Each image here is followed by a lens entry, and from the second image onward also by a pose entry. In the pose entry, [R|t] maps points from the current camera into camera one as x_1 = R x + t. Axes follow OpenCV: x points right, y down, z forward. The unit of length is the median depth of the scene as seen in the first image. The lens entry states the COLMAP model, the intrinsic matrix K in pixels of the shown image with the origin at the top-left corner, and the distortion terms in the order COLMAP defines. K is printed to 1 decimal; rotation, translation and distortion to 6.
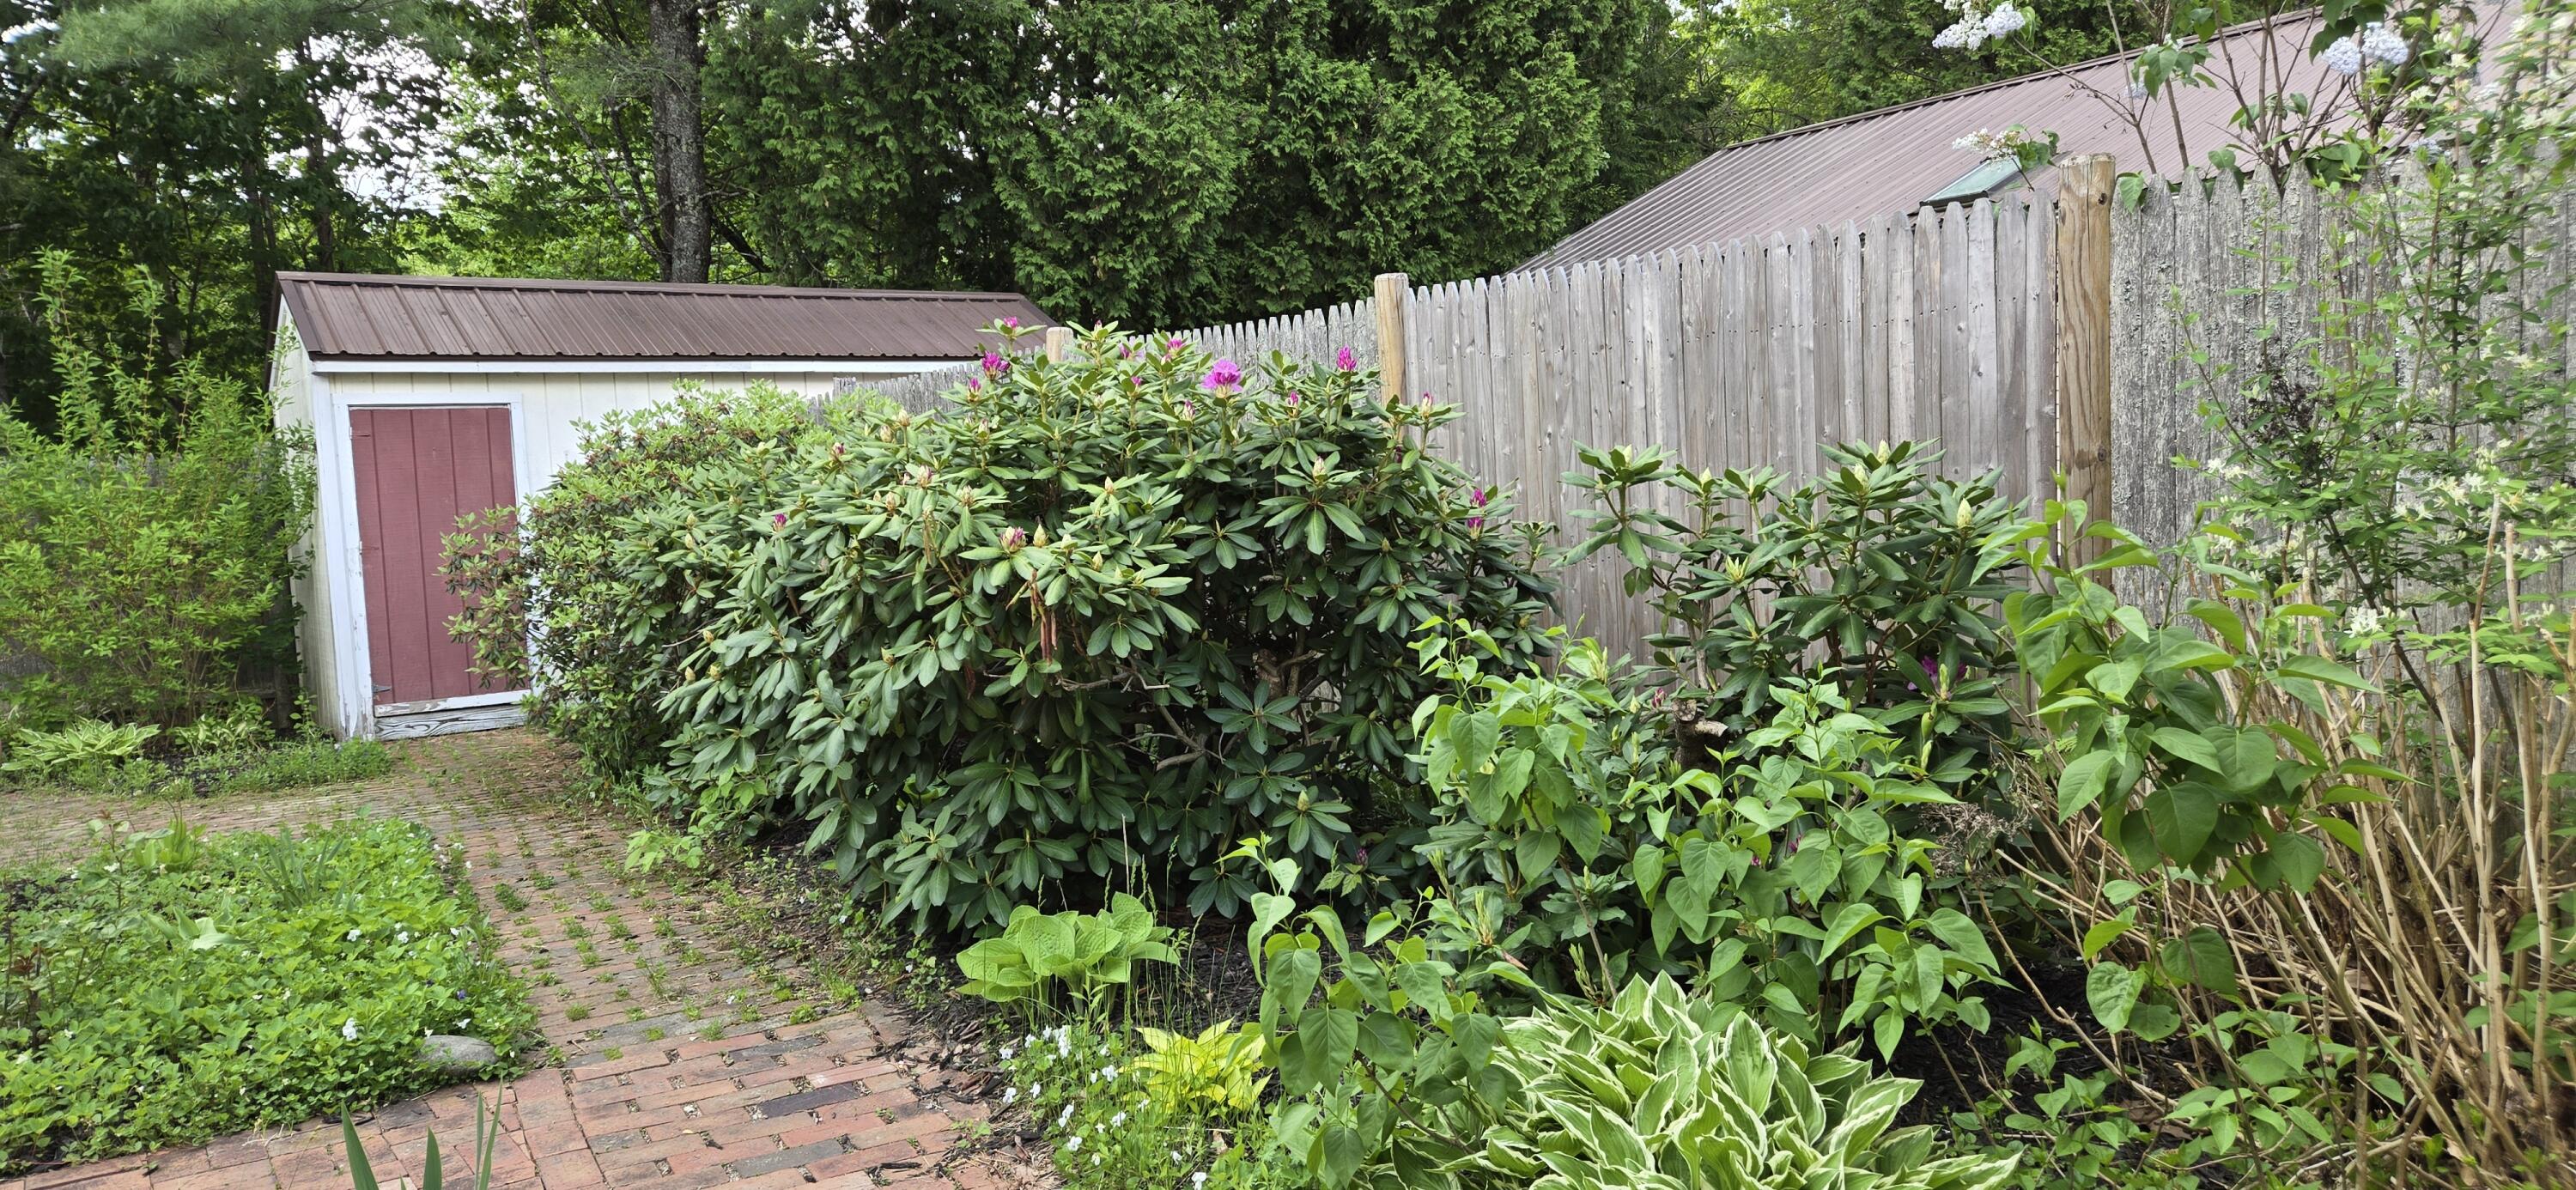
lens RADIAL K [[1720.5, 0, 1262.4], [0, 1720.5, 589.4], [0, 0, 1]] dist [0.082123, -0.062713]
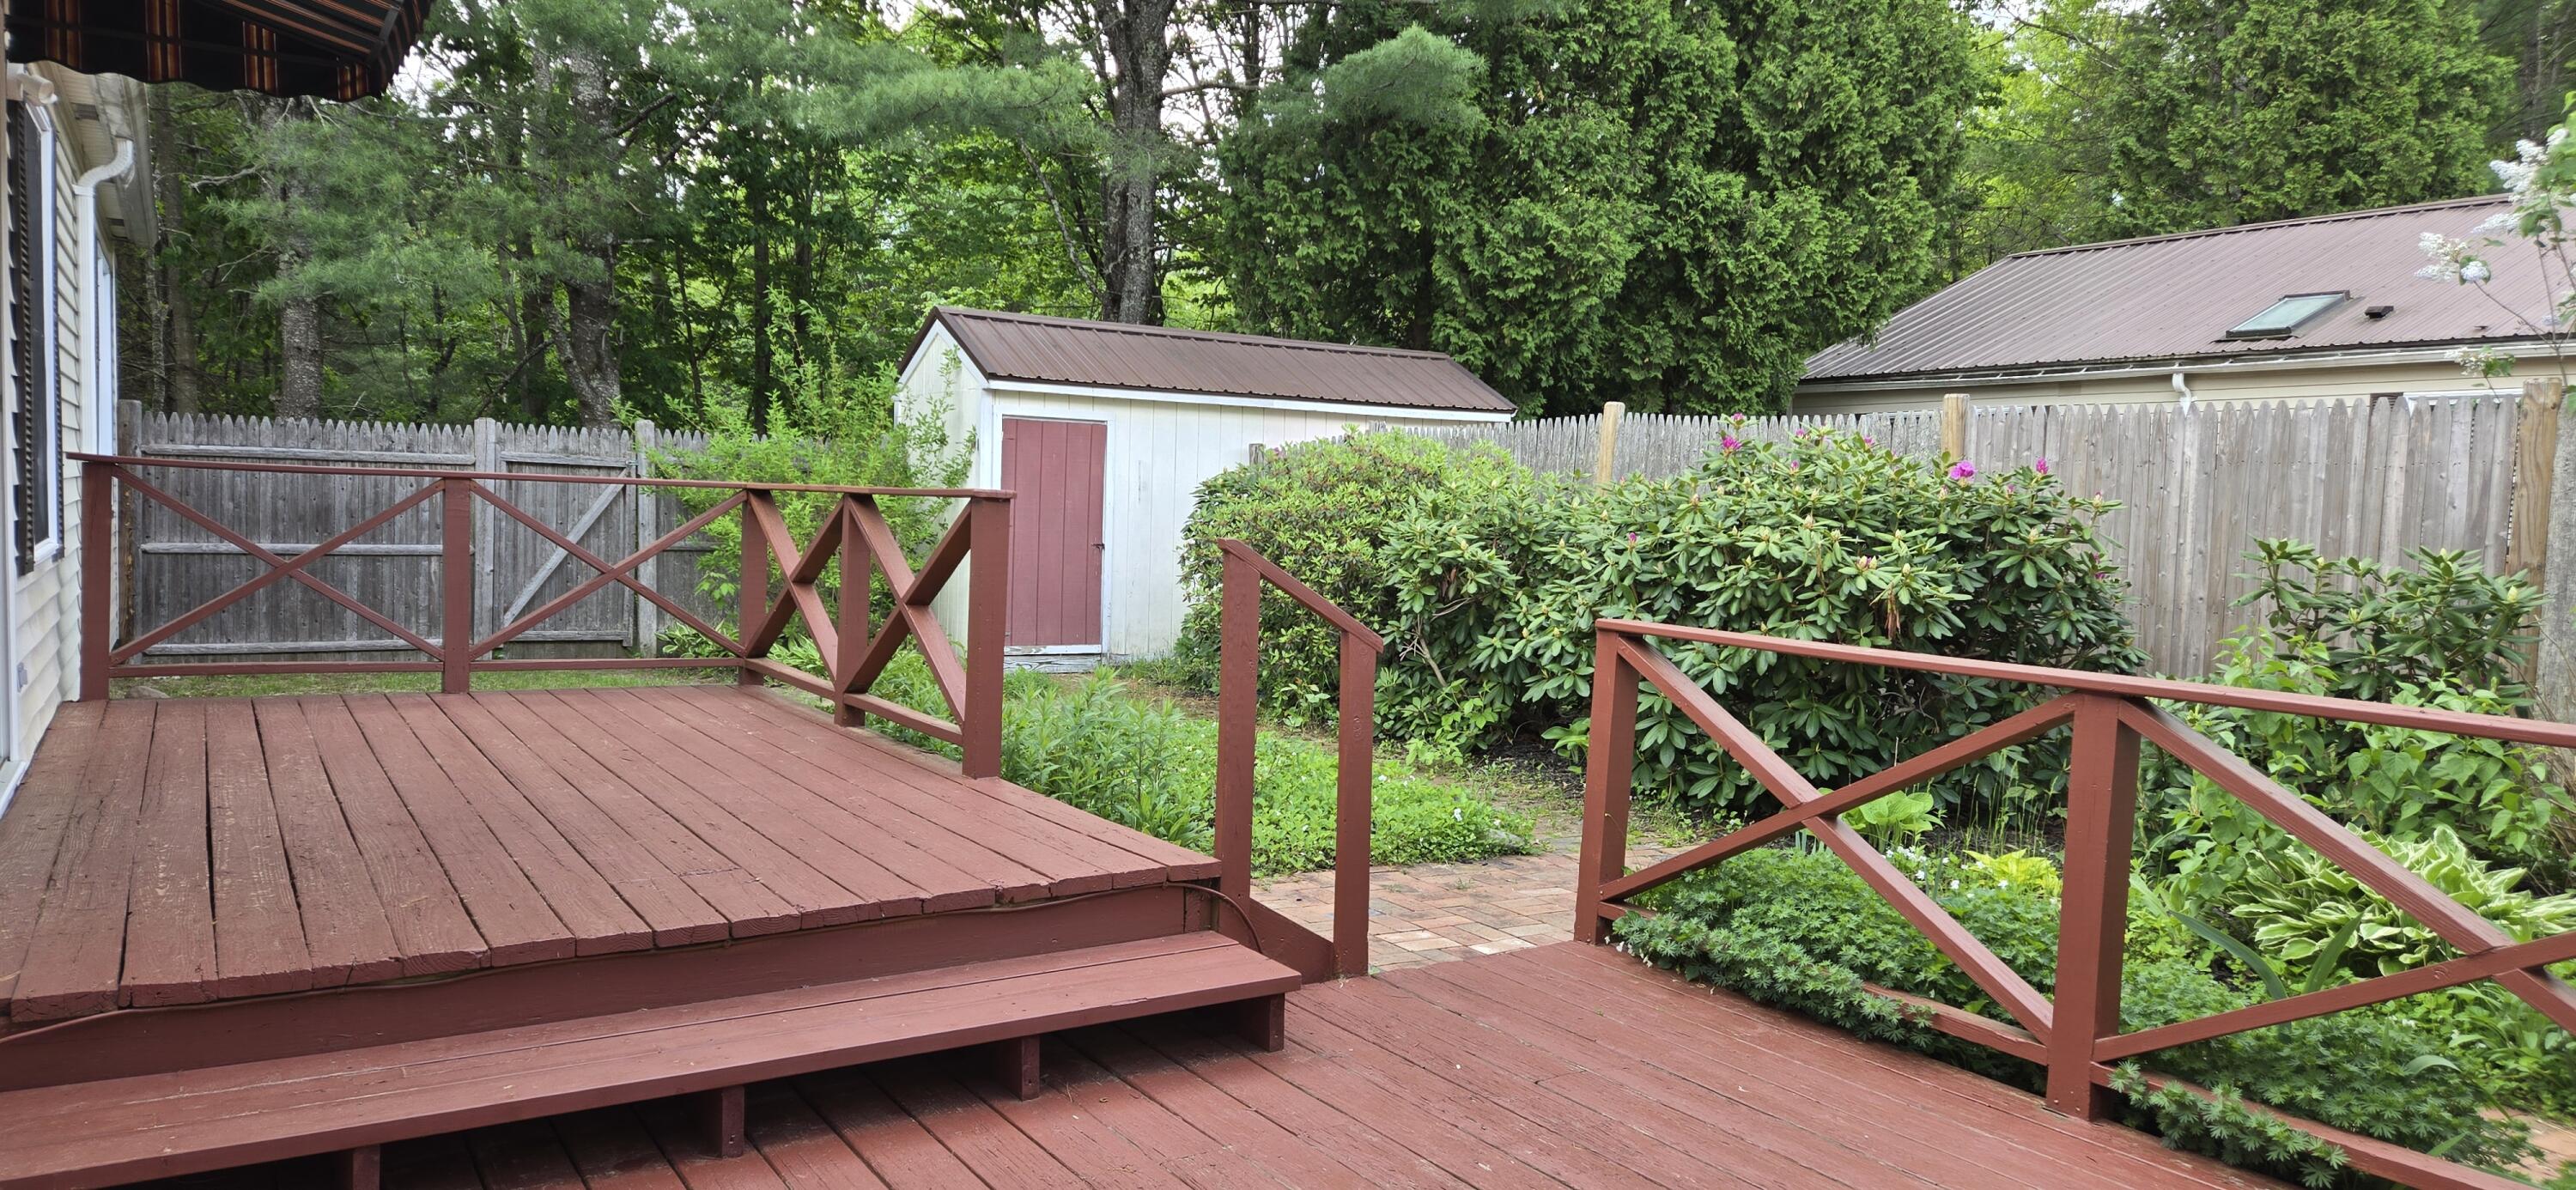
lens RADIAL K [[1720.5, 0, 1295.2], [0, 1720.5, 623.4], [0, 0, 1]] dist [0.082123, -0.062713]
pose [[0.995851, 0.081903, -0.039664, -0.178426], [-0.081780, 0.996639, 0.004717, 0.018741], [0.039917, -0.001453, 0.999202, -0.200470]]
